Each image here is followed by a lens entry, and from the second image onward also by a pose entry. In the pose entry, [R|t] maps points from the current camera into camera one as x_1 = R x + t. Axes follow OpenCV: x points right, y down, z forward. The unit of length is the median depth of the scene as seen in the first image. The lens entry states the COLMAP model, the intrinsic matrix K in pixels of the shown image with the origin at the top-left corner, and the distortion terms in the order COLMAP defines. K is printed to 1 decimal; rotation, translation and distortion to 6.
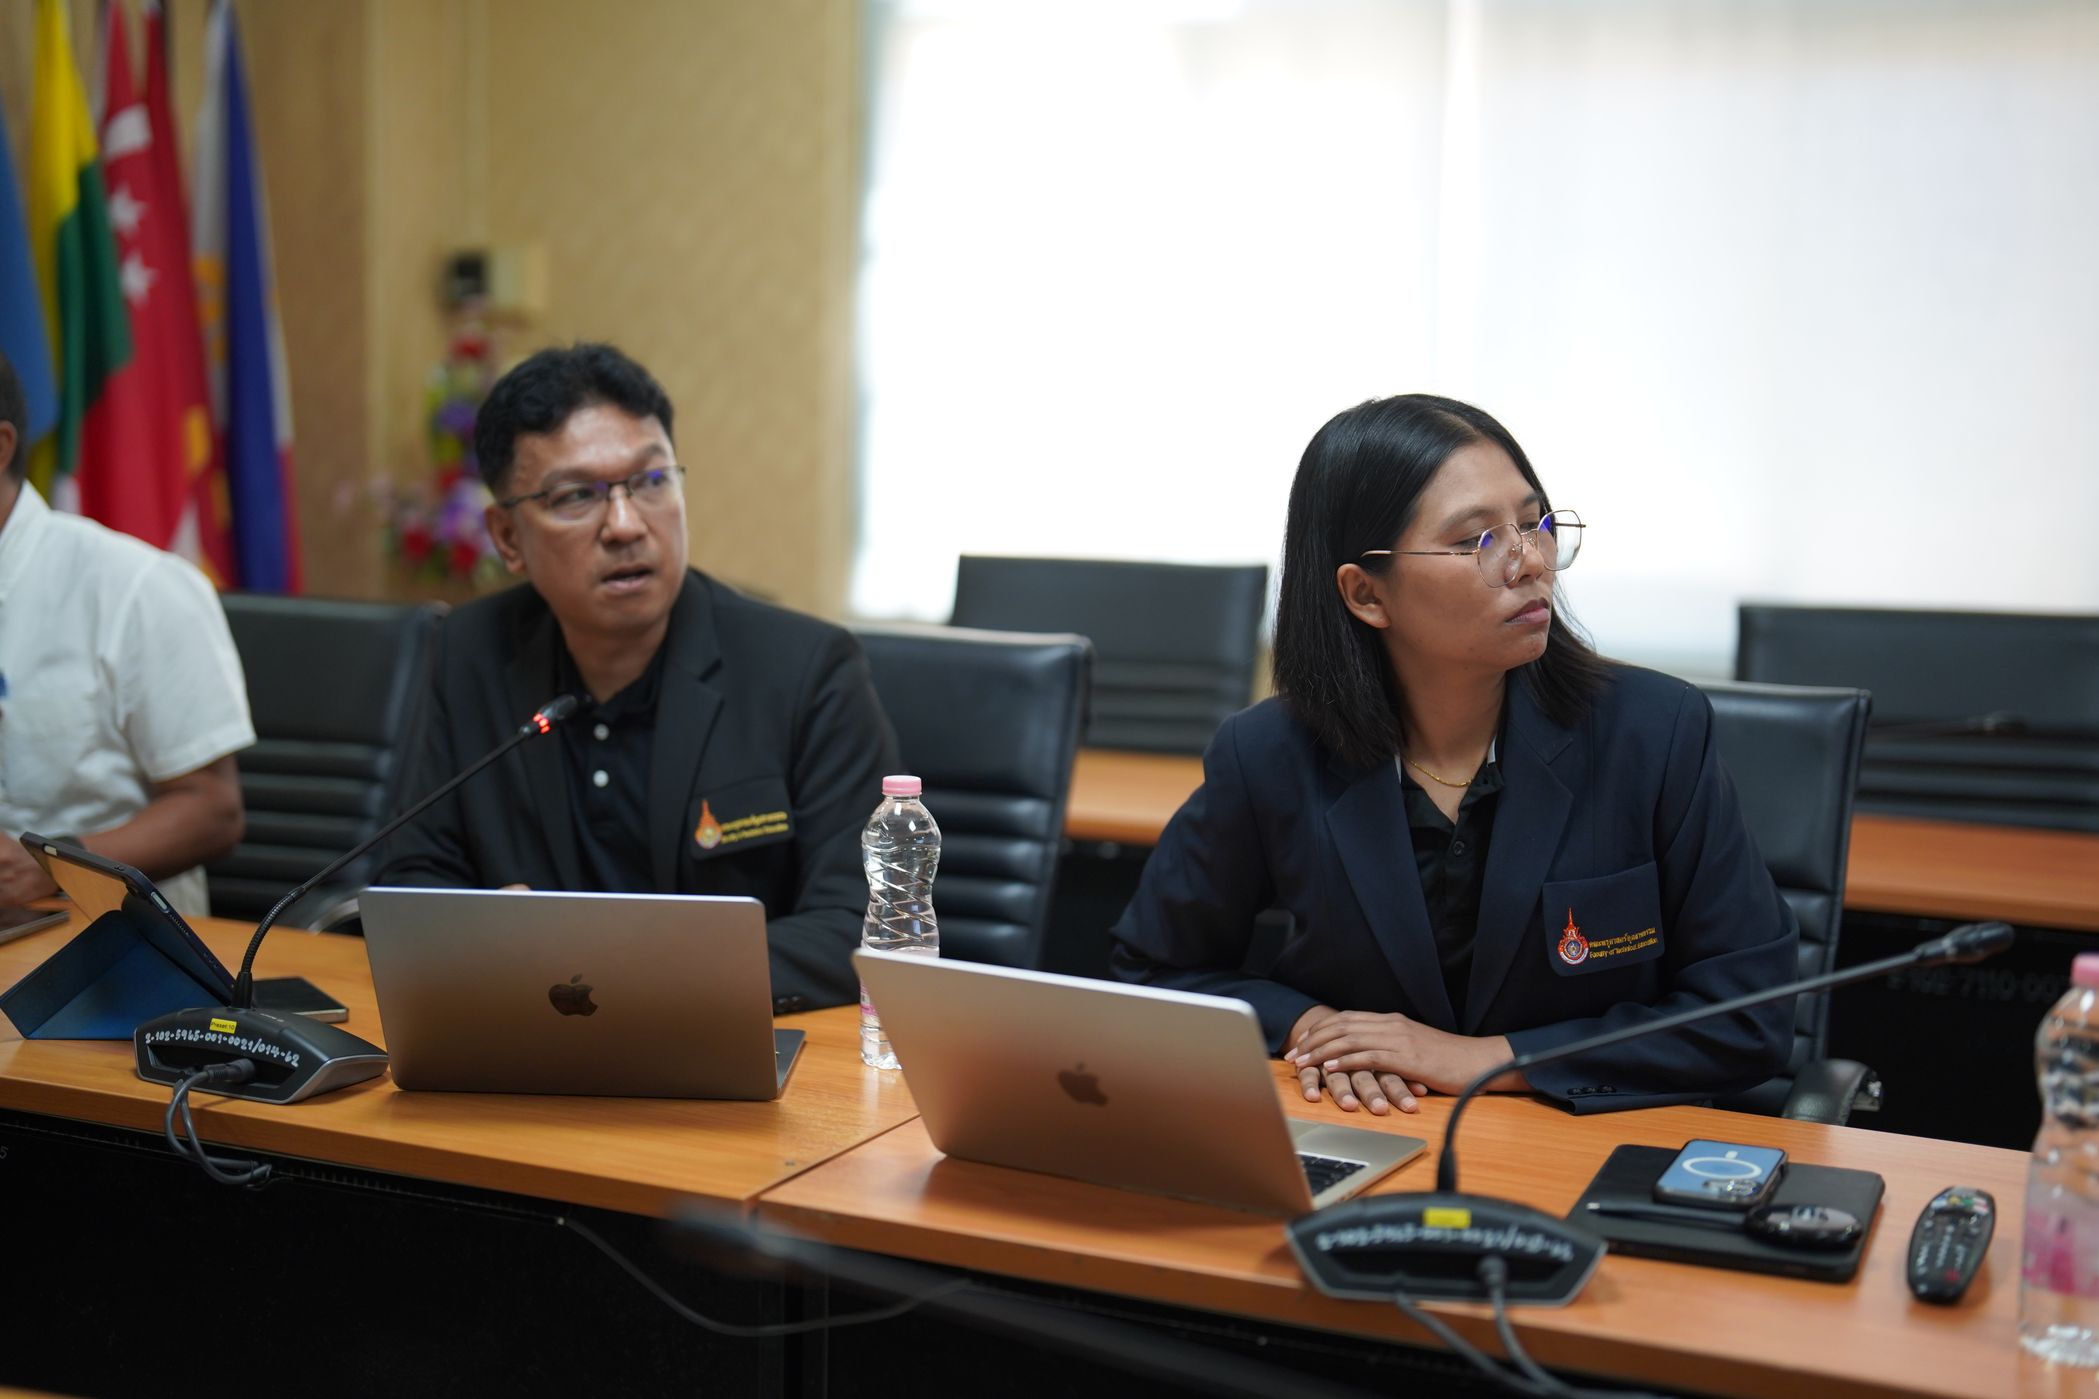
lens RADIAL K [[3101.0, 0, 1049.8], [0, 3101.0, 784.7], [0, 0, 1]] dist [-0.210634, 1.236567]
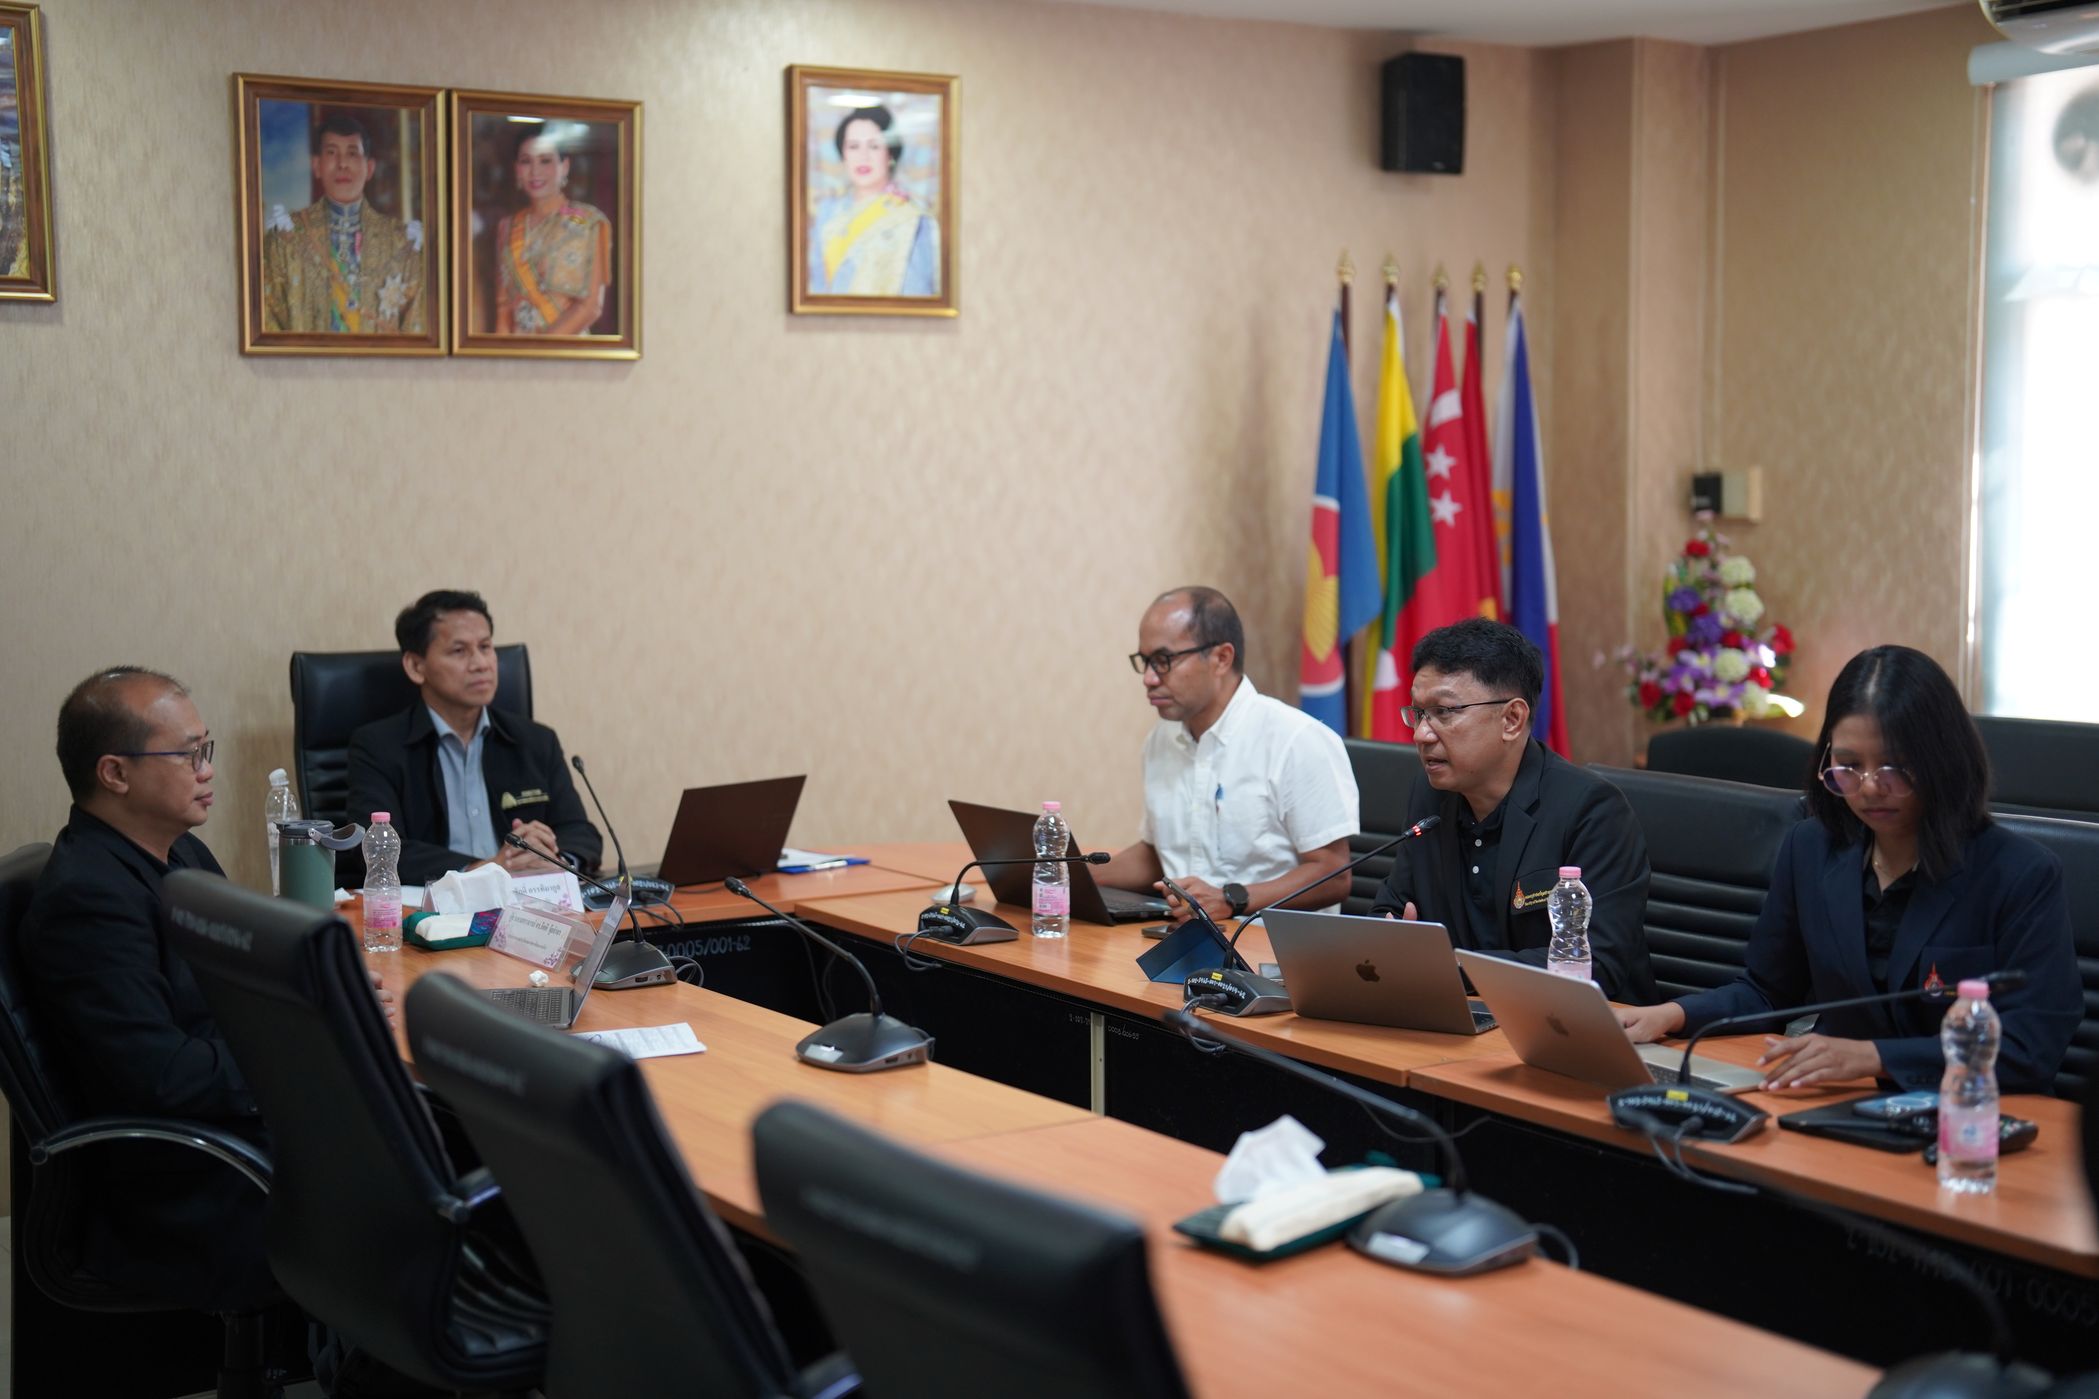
lens RADIAL K [[3101.0, 0, 1049.8], [0, 3101.0, 784.7], [0, 0, 1]] dist [-0.210634, 1.236567]
pose [[0.861207, 0.034675, -0.507071, 0.466488], [-0.048293, 0.998739, -0.013724, -0.008932], [0.505955, 0.036307, 0.861795, -0.562144]]
